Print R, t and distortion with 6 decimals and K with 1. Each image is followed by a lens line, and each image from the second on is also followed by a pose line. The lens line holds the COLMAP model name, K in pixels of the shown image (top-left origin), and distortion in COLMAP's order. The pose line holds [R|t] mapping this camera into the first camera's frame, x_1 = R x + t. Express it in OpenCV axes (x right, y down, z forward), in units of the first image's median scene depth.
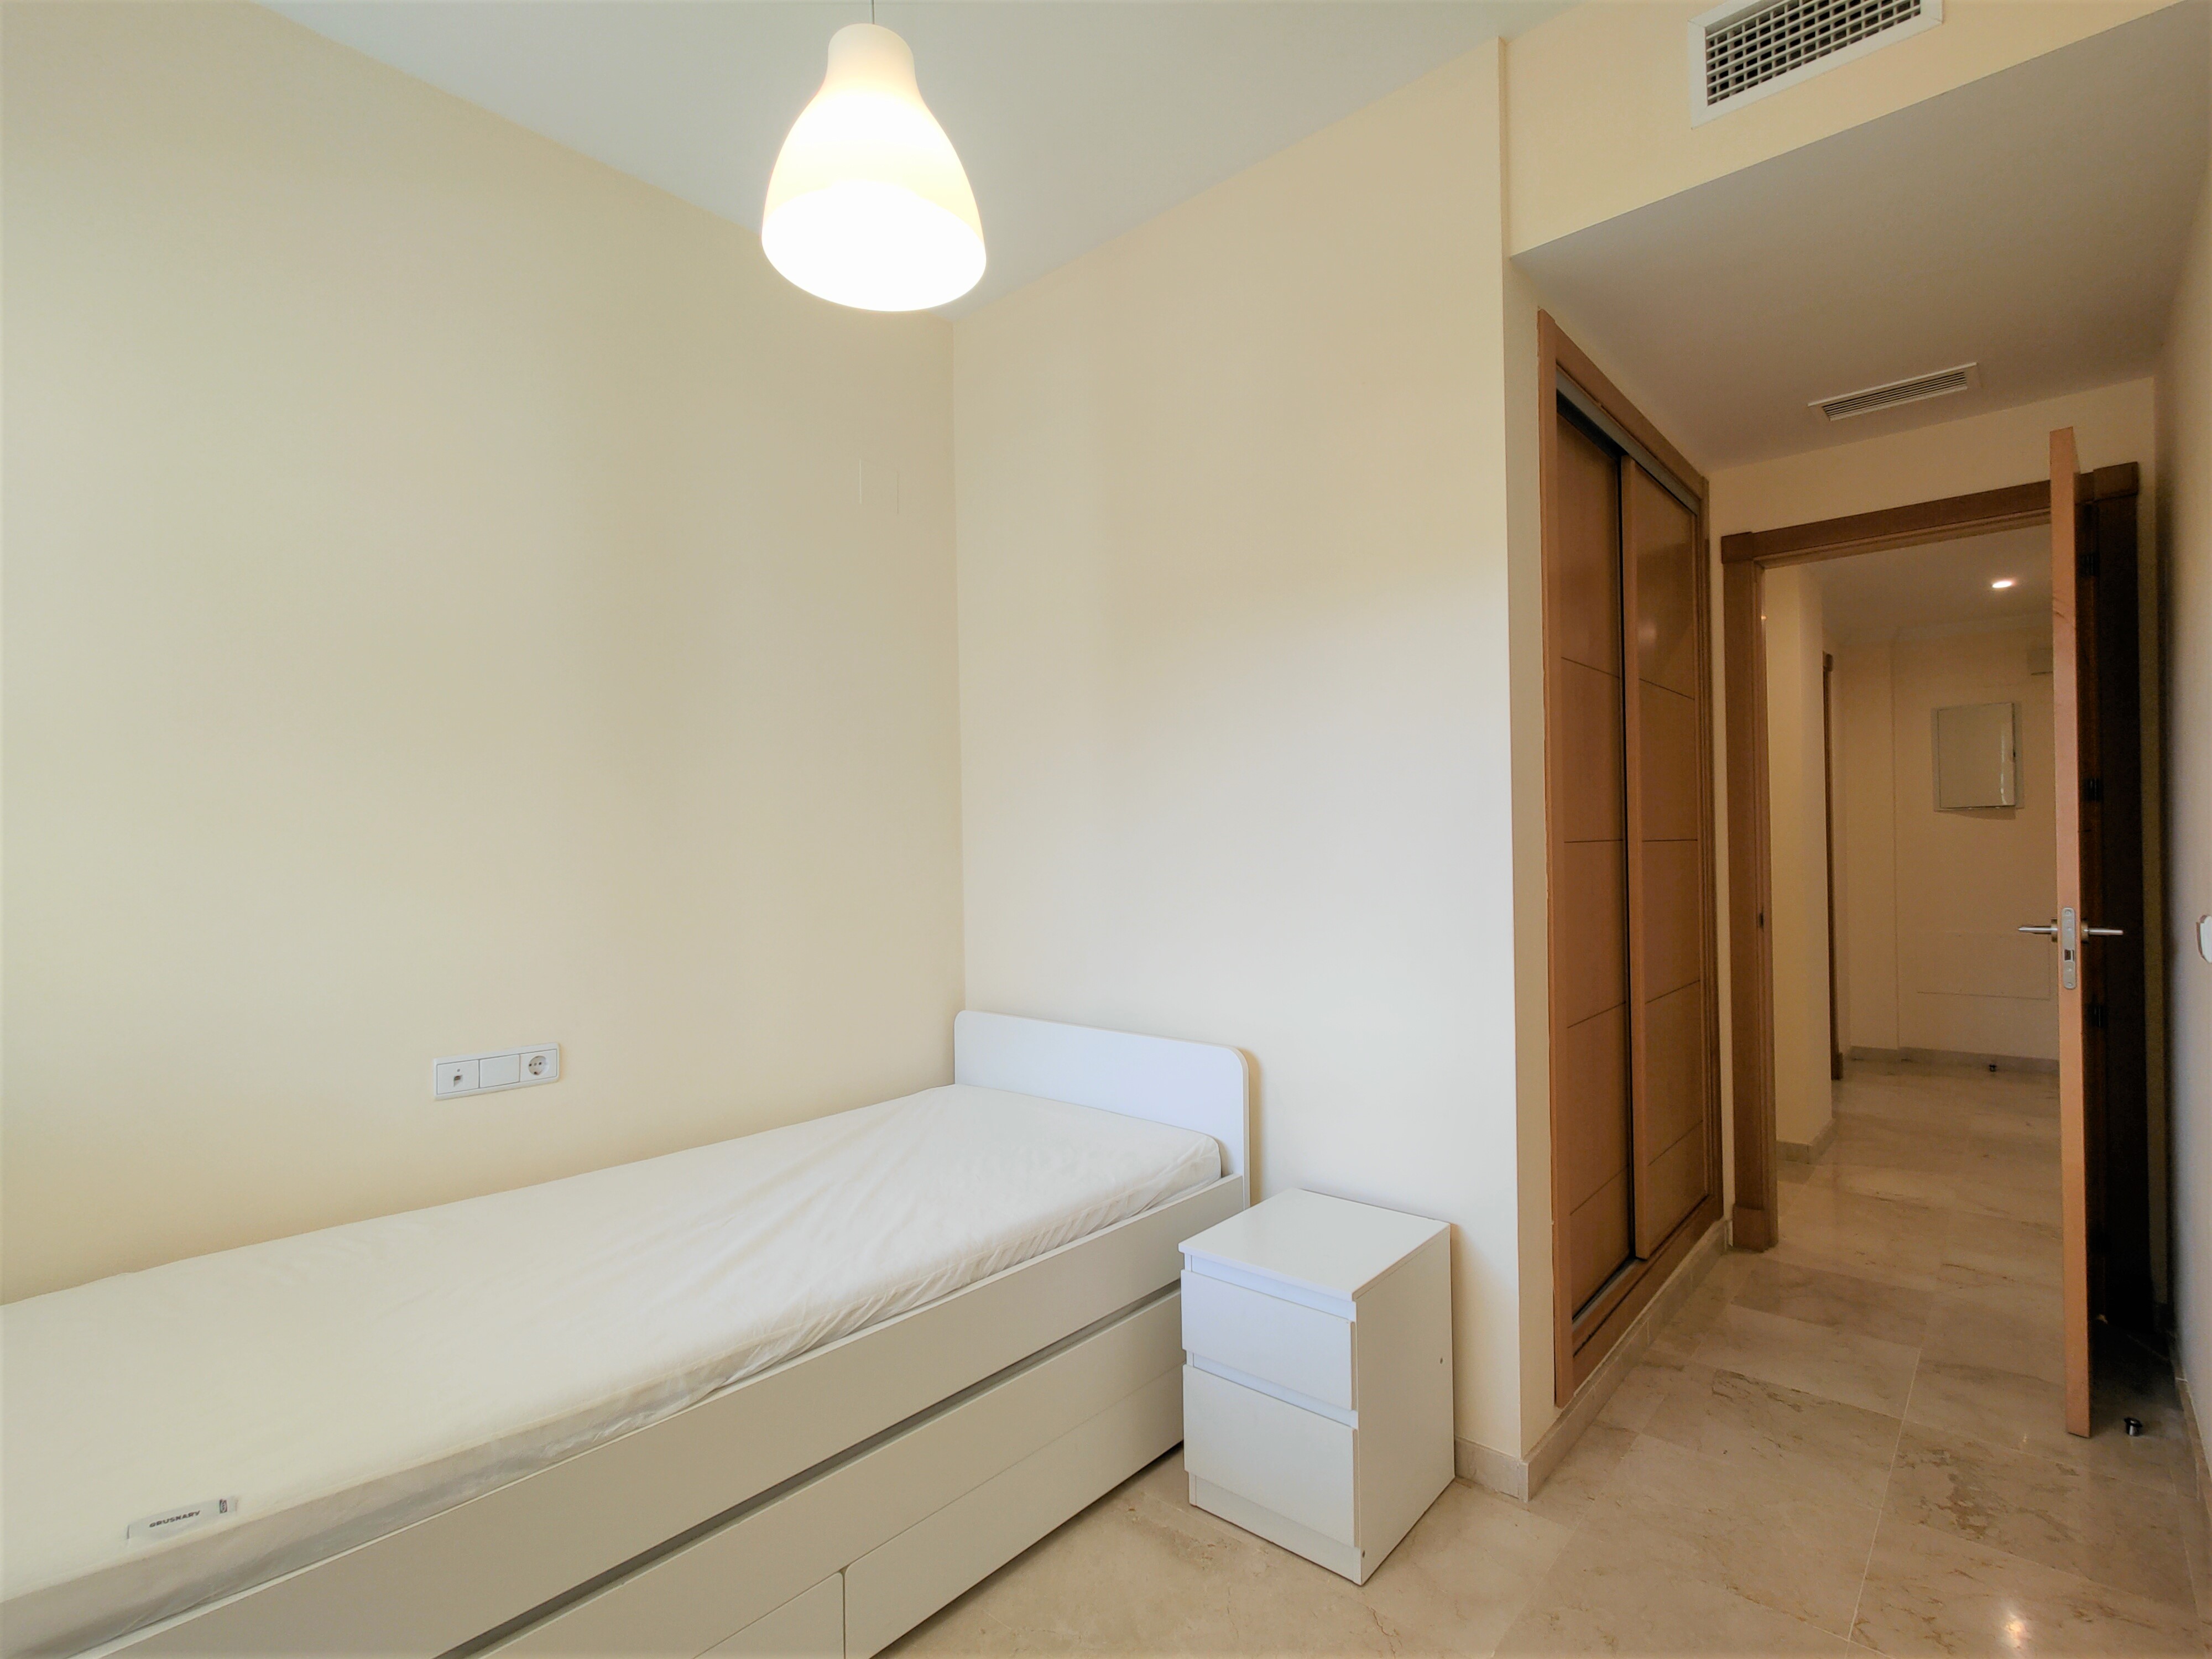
lens RADIAL K [[1058.9, 0, 1107.0], [0, 1058.9, 833.8], [0, 0, 1]] dist [0.007564, -0.003295]
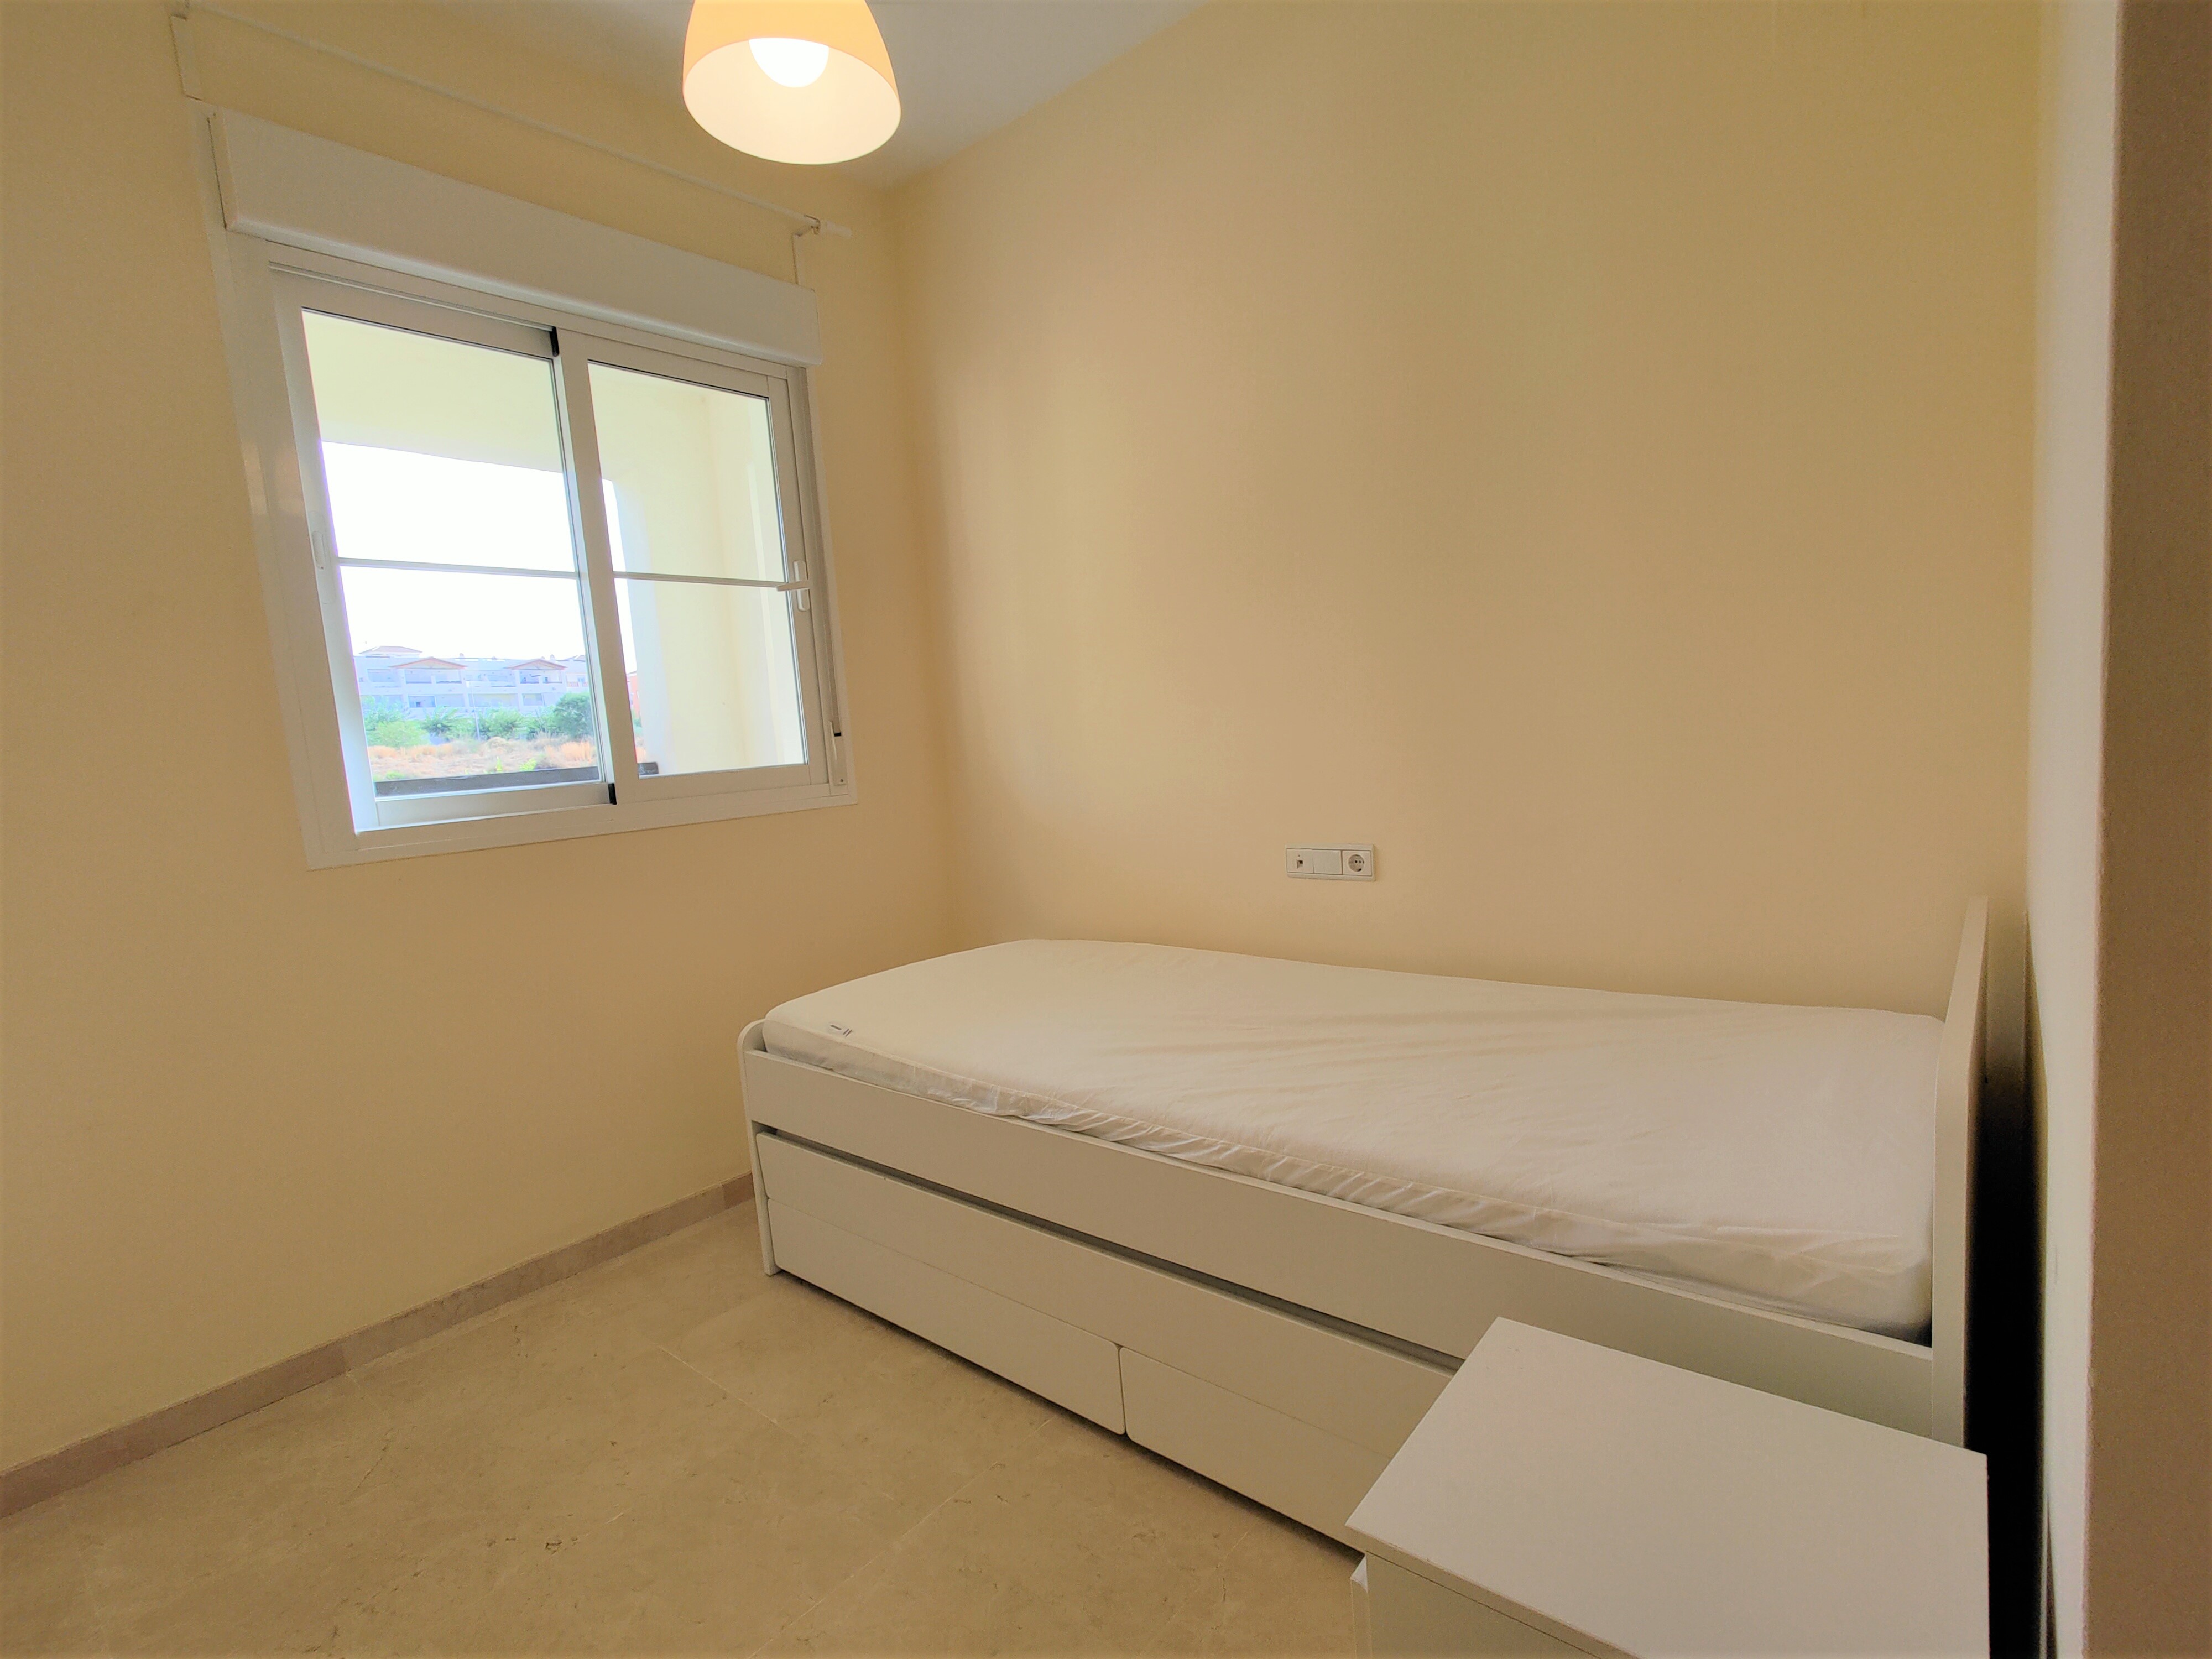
lens RADIAL K [[1058.9, 0, 1108.0], [0, 1058.9, 832.9], [0, 0, 1]] dist [0.007564, -0.003295]
pose [[0.024549, 0.114451, -0.993126, 0.585089], [0.095614, 0.988602, 0.116293, 0.034890], [0.995116, -0.097812, 0.013326, 0.770332]]
